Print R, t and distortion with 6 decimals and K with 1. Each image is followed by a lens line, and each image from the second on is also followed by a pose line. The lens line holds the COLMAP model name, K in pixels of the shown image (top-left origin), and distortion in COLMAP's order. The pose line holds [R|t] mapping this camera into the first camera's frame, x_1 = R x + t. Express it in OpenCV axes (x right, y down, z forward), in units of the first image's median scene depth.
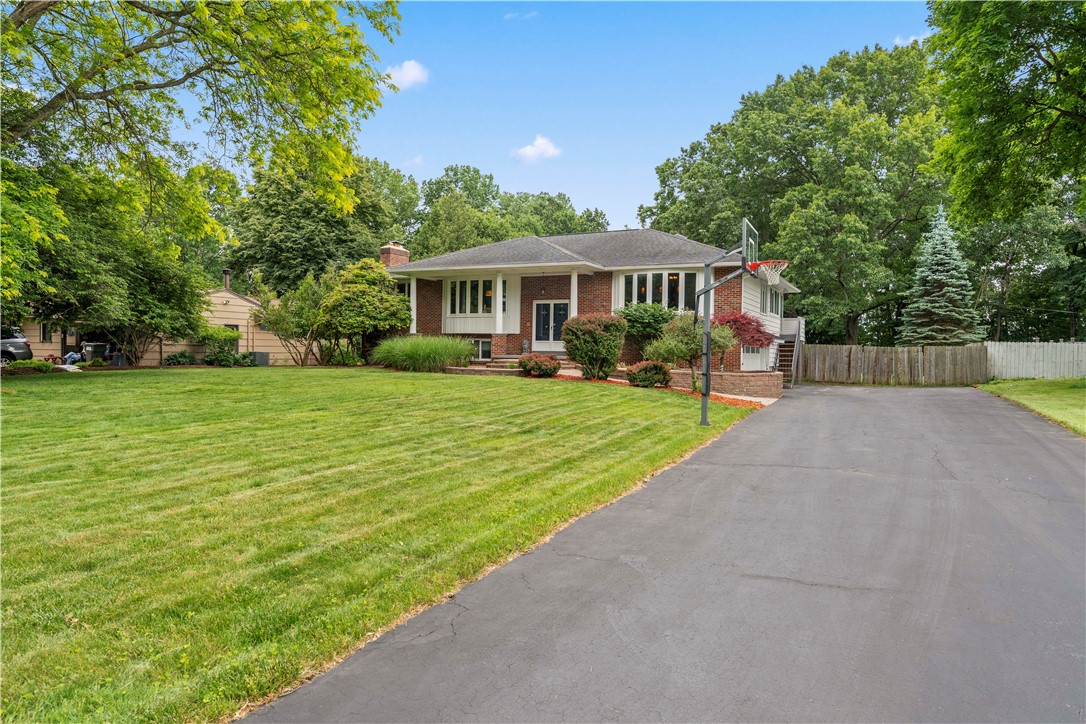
lens RADIAL K [[702.3, 0, 544.7], [0, 702.3, 365.8], [0, 0, 1]] dist [-0.006707, -0.003478]
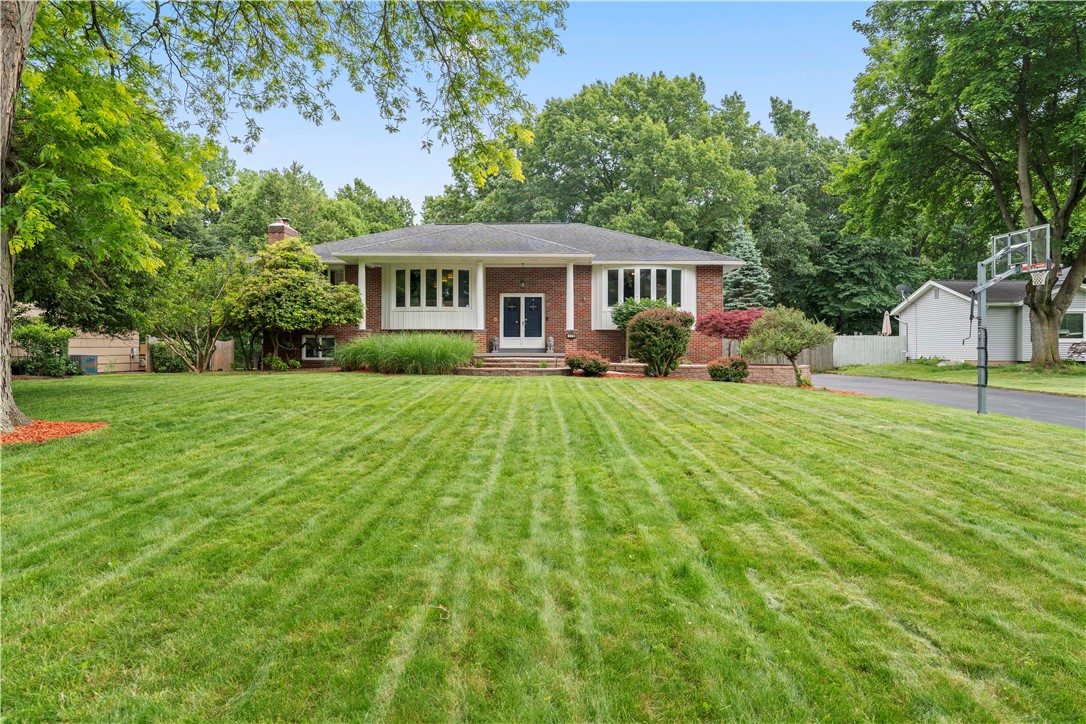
lens RADIAL K [[702.3, 0, 547.7], [0, 702.3, 355.6], [0, 0, 1]] dist [-0.006707, -0.003478]
pose [[0.892433, -0.019136, 0.450773, -0.378137], [0.022836, 0.999735, -0.002769, -0.007460], [-0.450601, 0.012765, 0.892634, 0.149907]]
